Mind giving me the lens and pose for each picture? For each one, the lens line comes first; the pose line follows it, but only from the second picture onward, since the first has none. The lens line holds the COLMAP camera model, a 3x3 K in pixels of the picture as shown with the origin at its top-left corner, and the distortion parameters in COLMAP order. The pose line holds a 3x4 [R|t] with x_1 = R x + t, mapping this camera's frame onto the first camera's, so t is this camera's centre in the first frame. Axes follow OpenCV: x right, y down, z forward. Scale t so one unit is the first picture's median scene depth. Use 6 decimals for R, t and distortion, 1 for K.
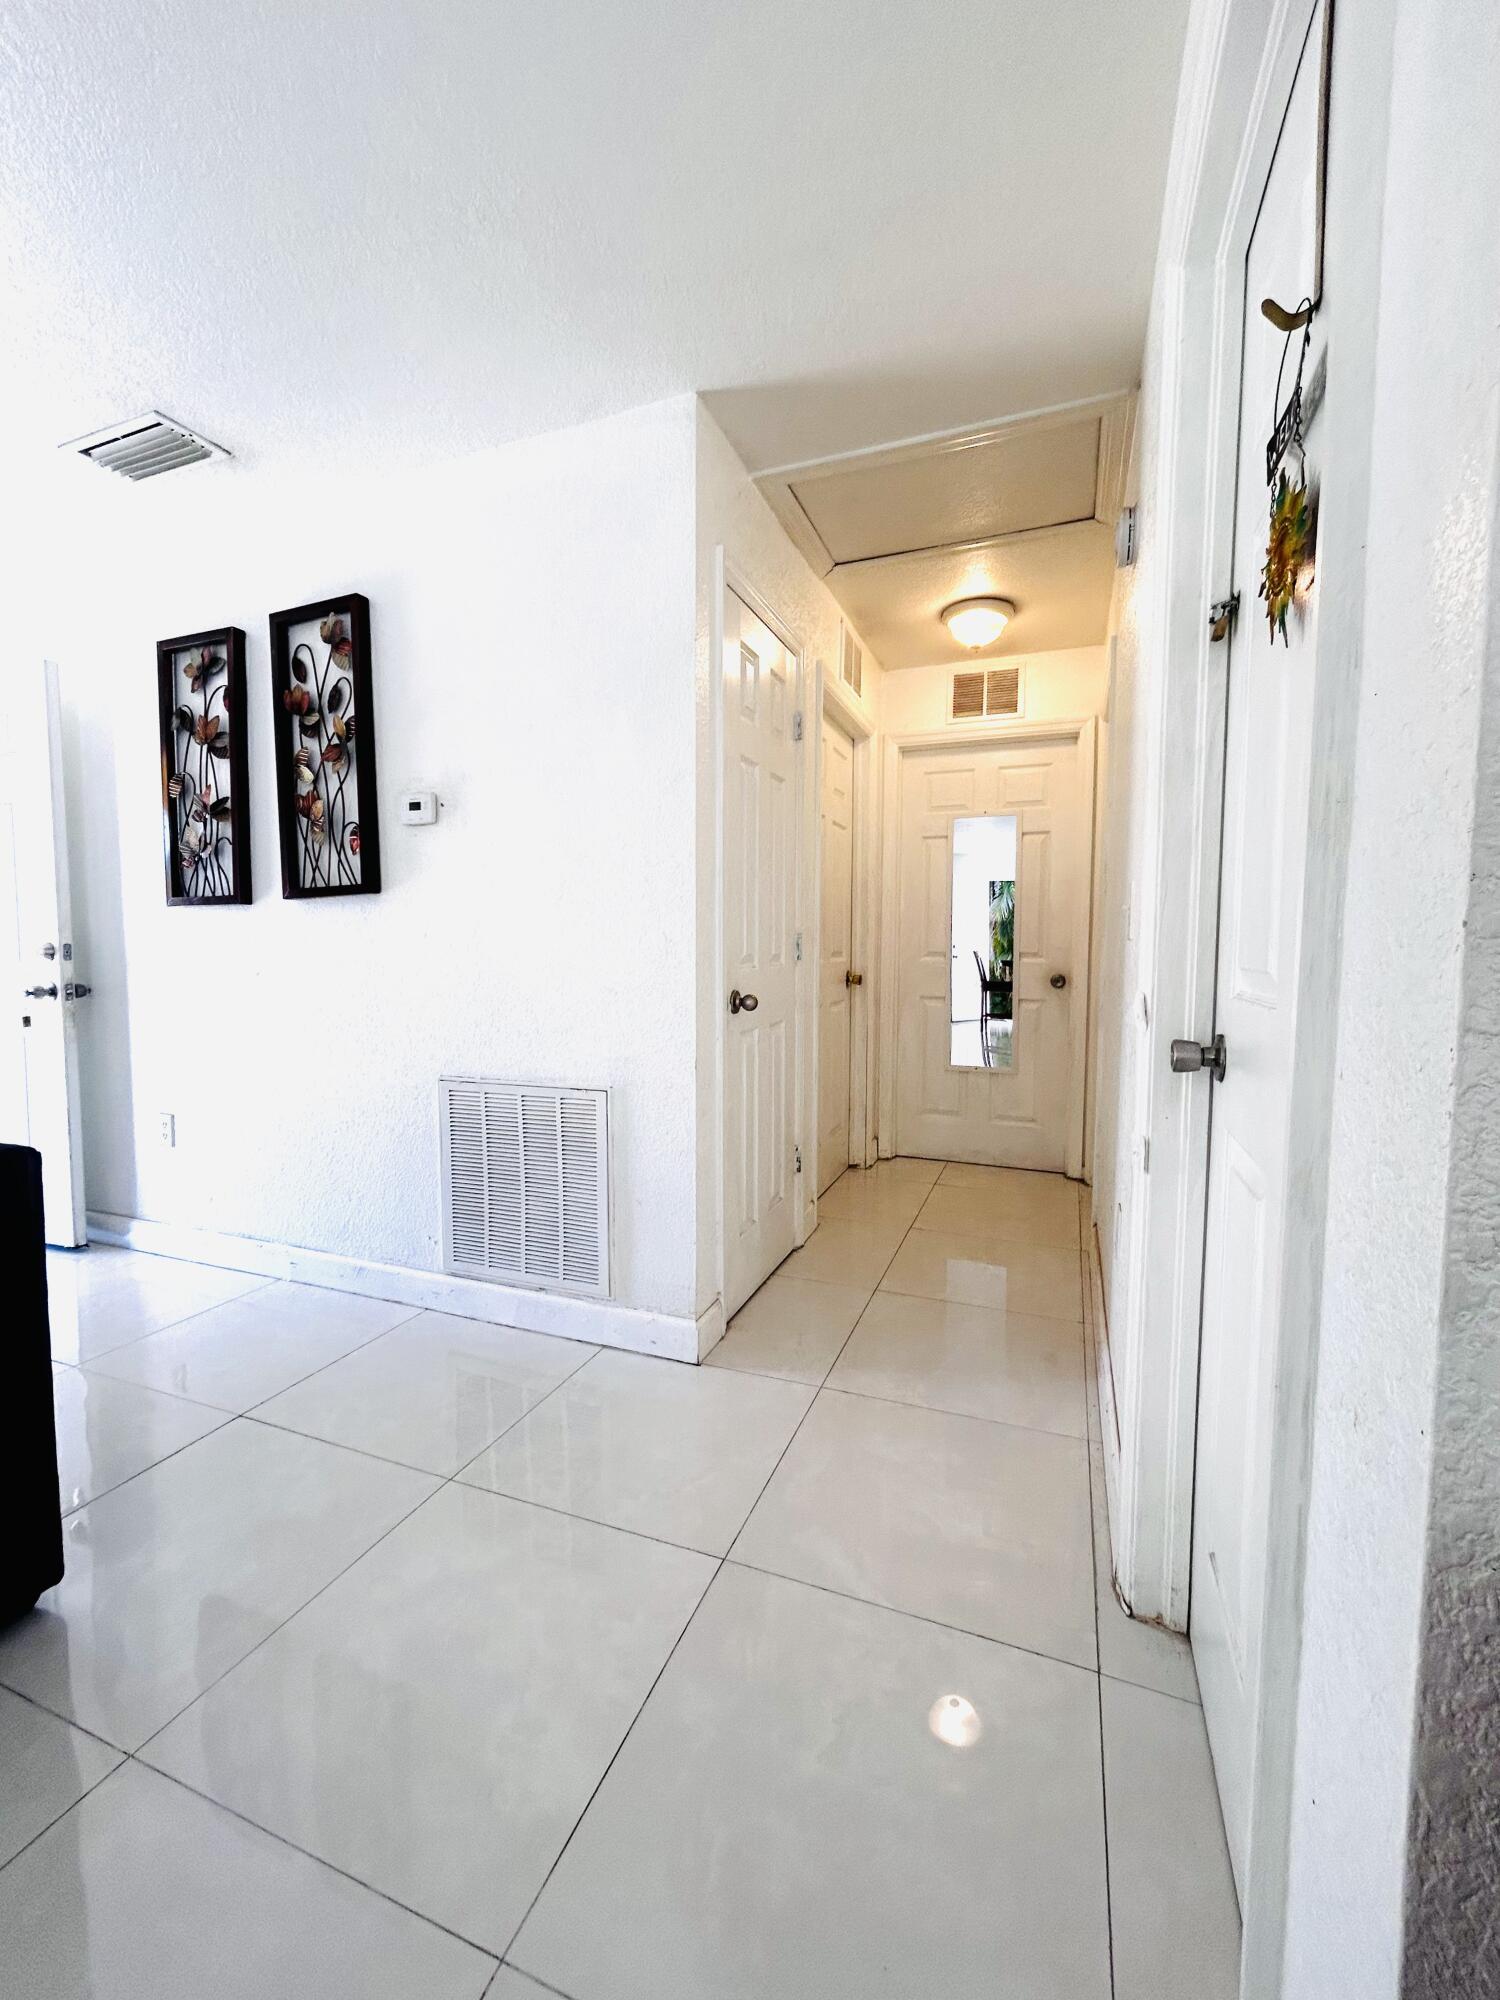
lens RADIAL K [[807.9, 0, 750.2], [0, 807.9, 996.9], [0, 0, 1]] dist [-0.002440, 0.000165]
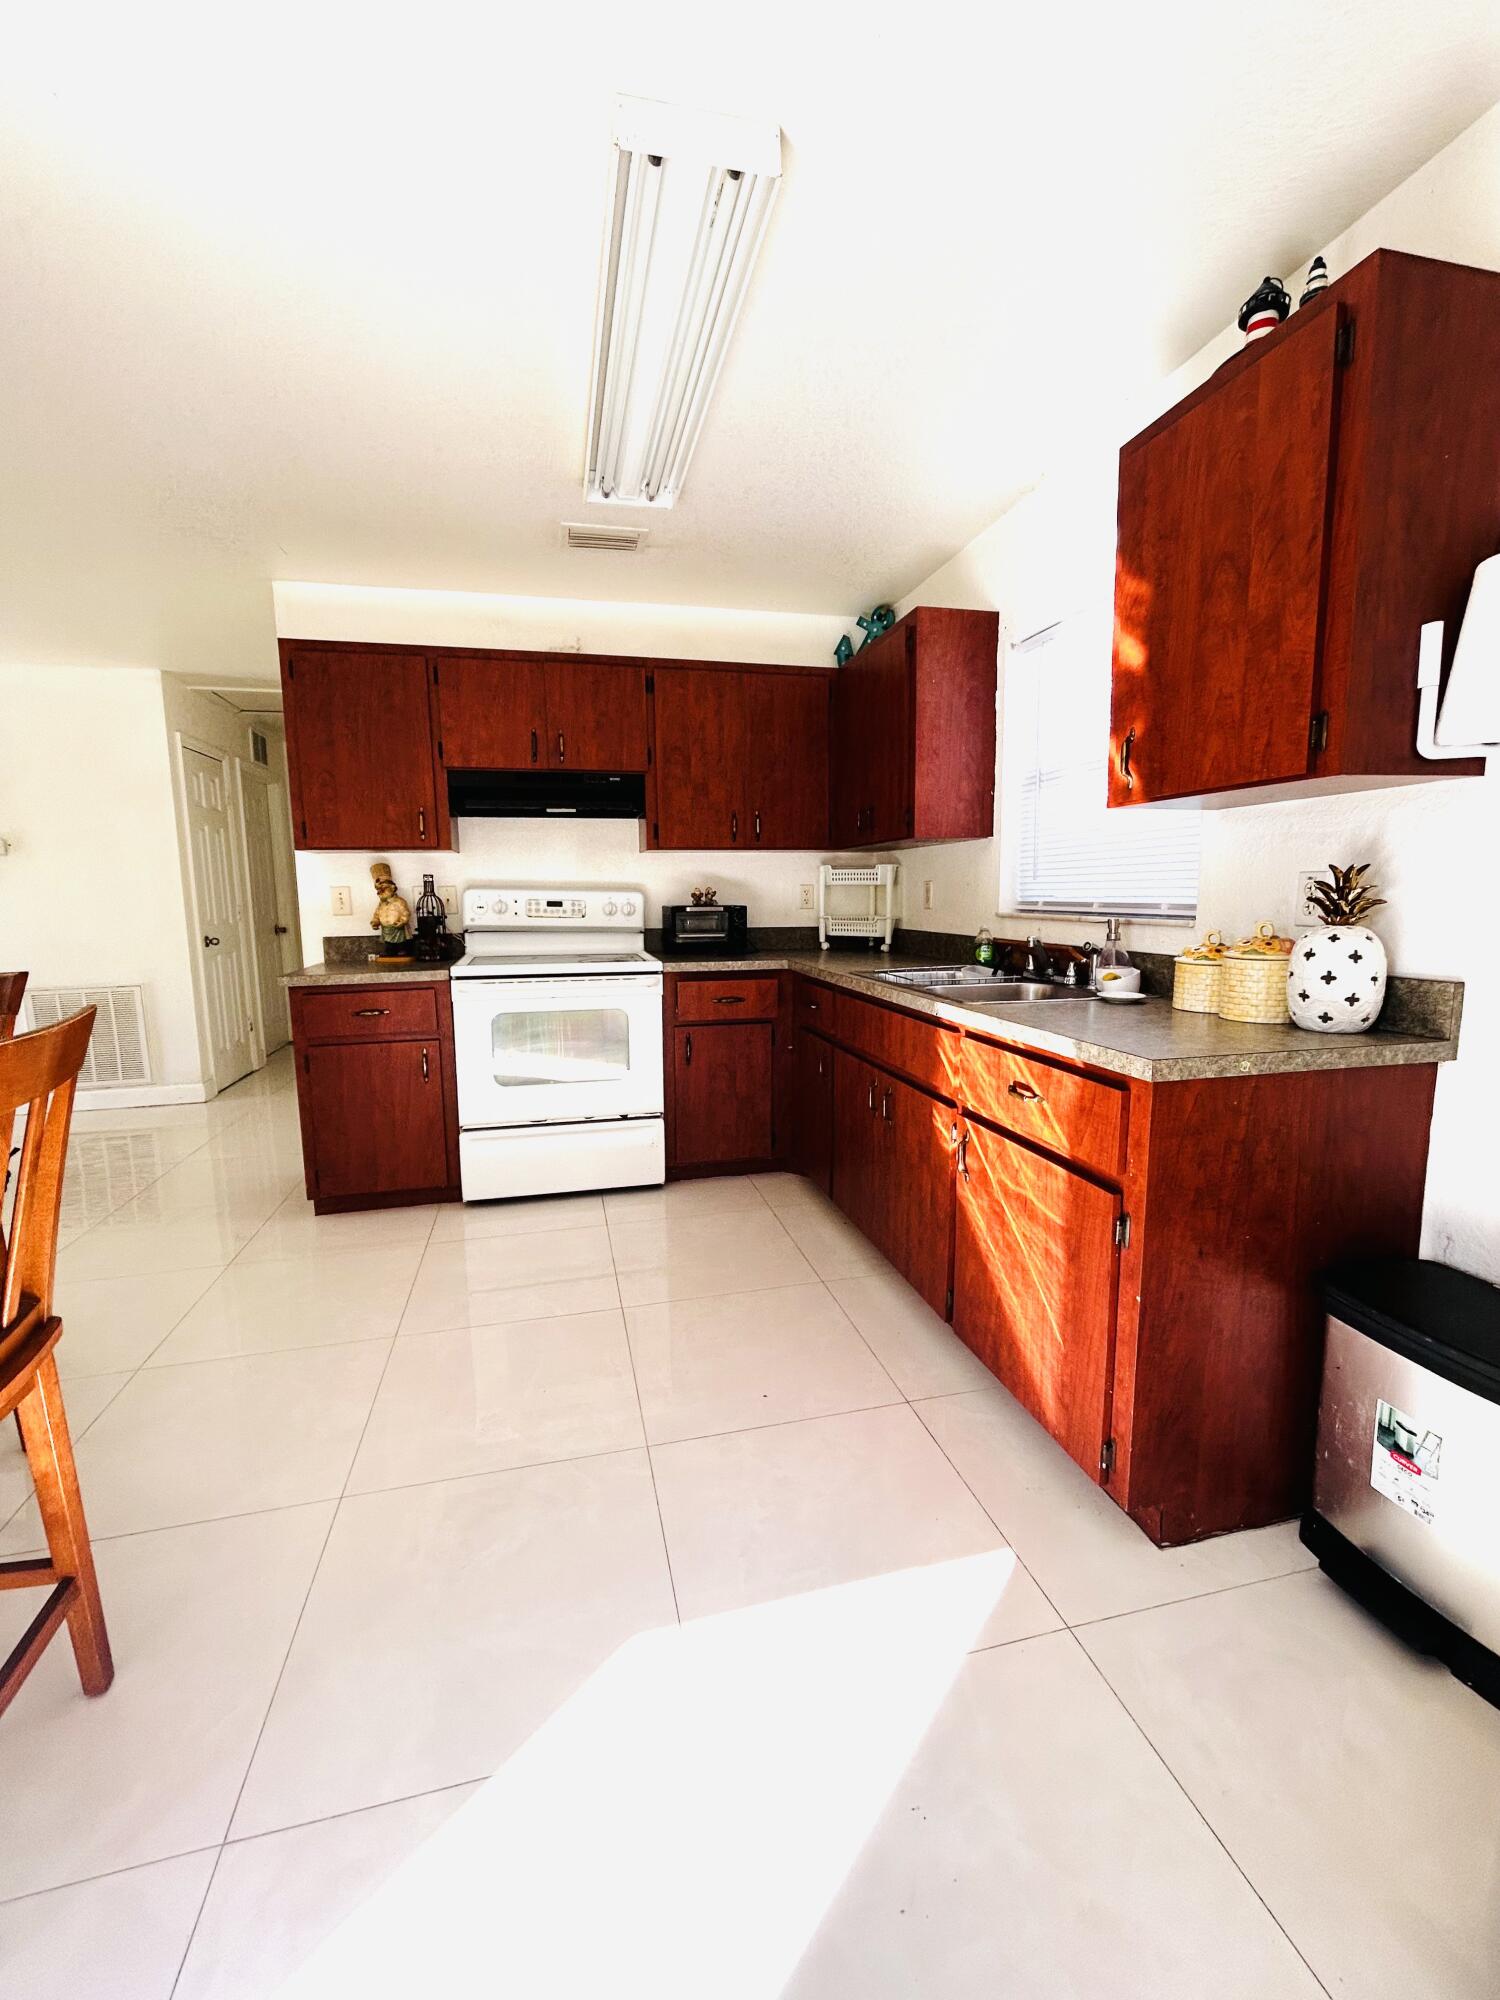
lens RADIAL K [[807.9, 0, 752.8], [0, 807.9, 994.0], [0, 0, 1]] dist [-0.002440, 0.000165]
pose [[0.811385, -0.090852, 0.577408, -0.091198], [0.056792, 0.995426, 0.076821, 0.061767], [-0.581746, -0.029539, 0.812834, -1.547936]]
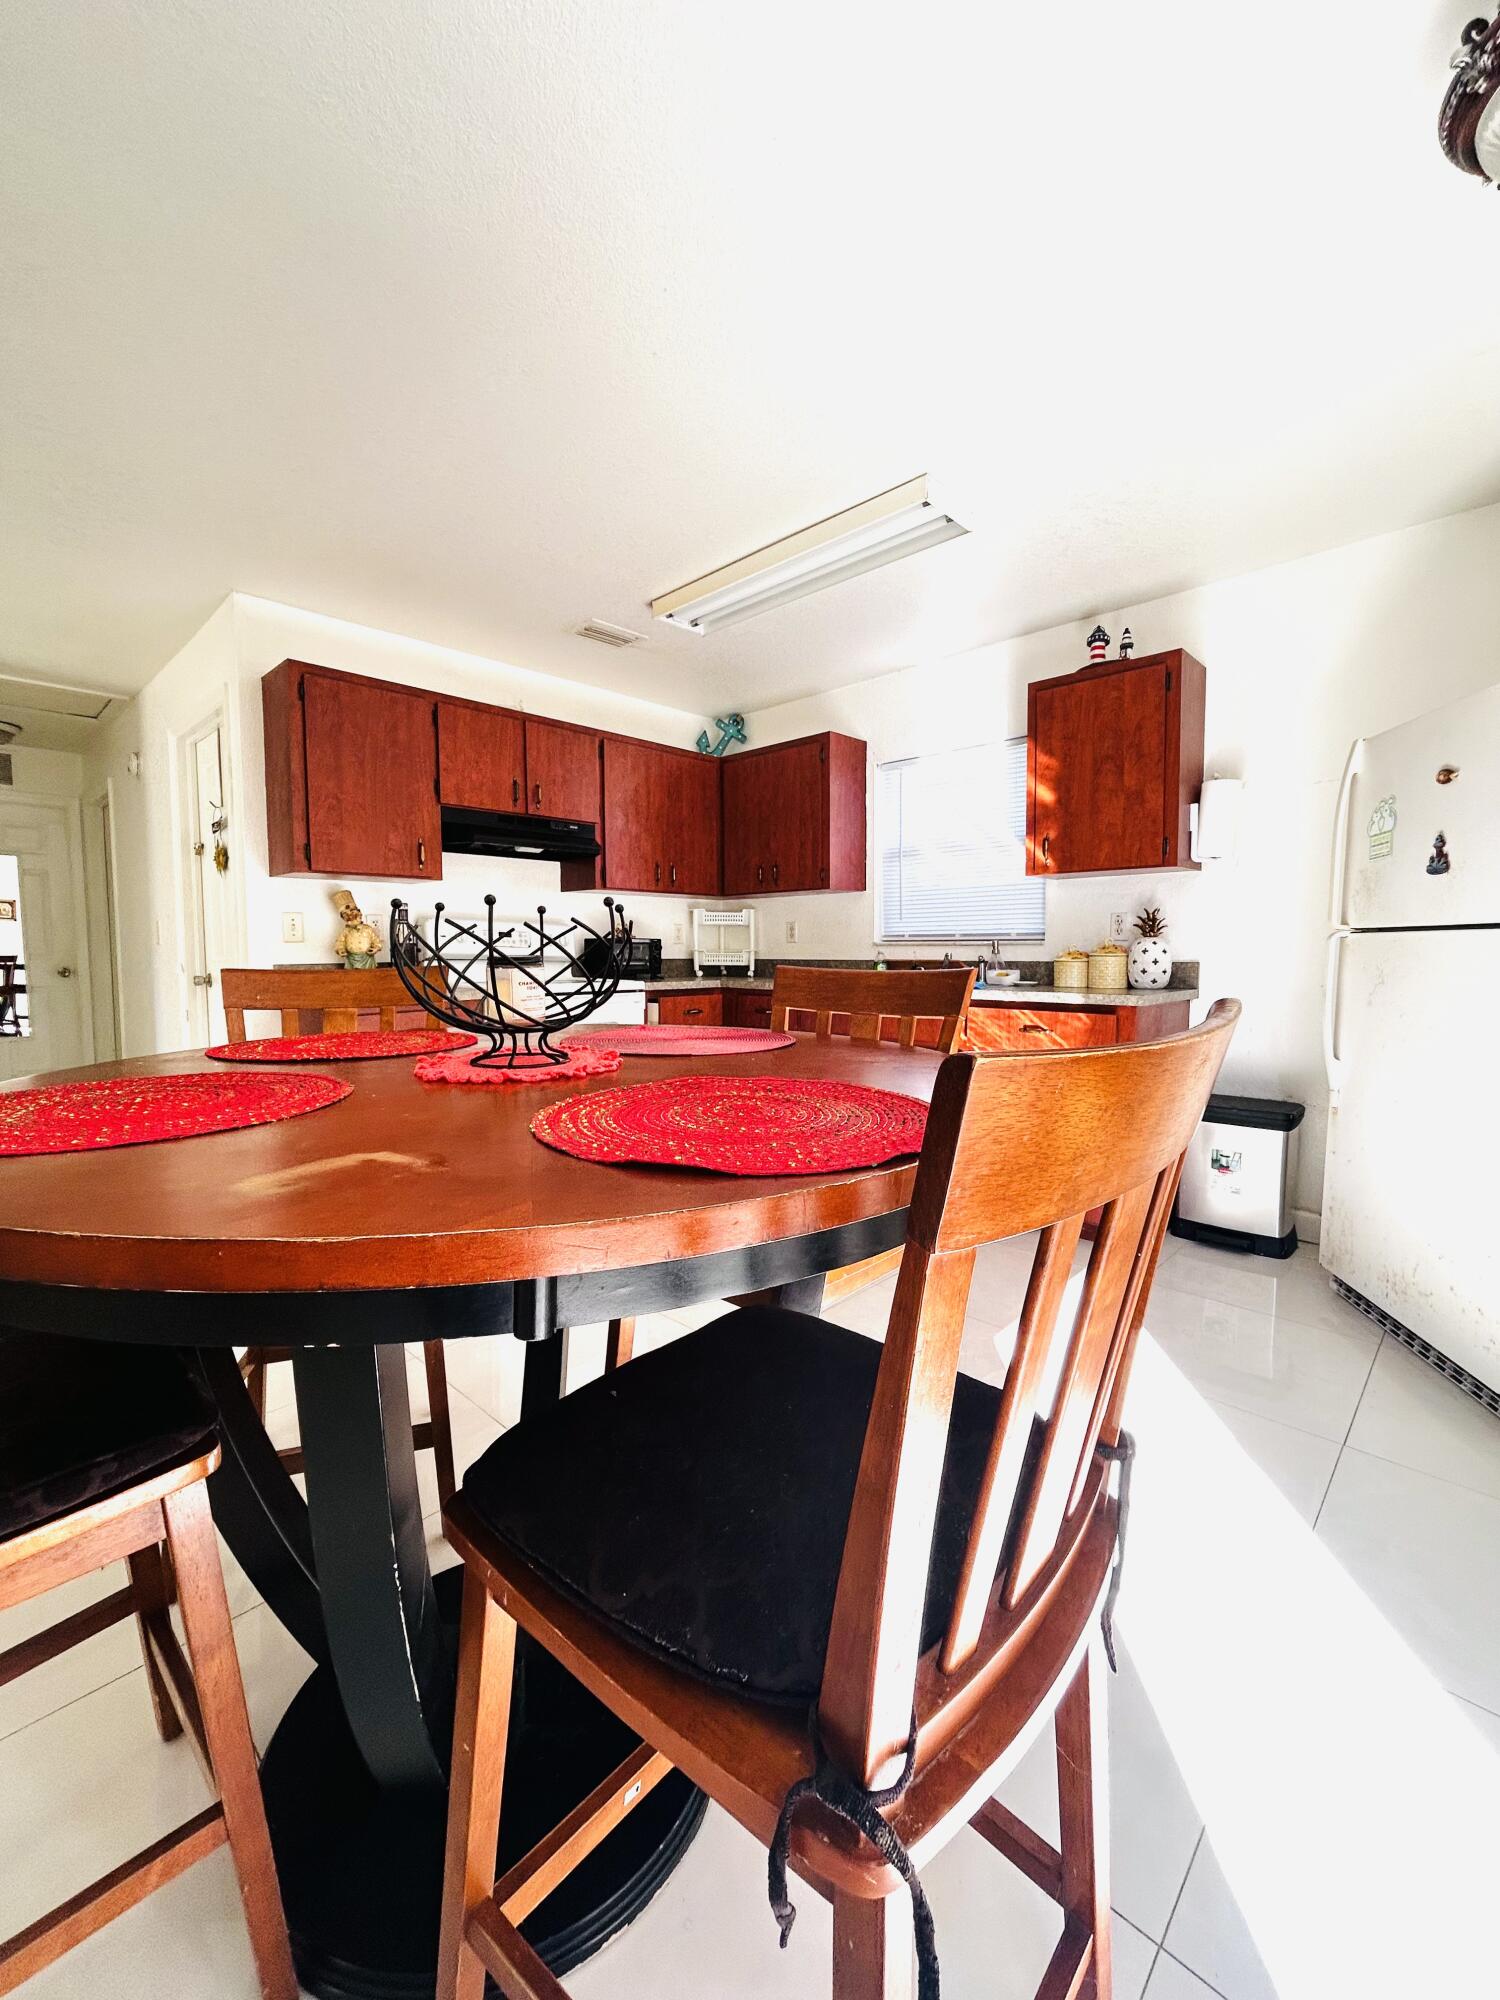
lens RADIAL K [[807.9, 0, 746.2], [0, 807.9, 998.2], [0, 0, 1]] dist [-0.002440, 0.000165]
pose [[0.379216, -0.066071, 0.922946, -0.843361], [0.067751, 0.996753, 0.043517, 0.080132], [-0.922825, 0.046028, 0.382461, -1.176882]]
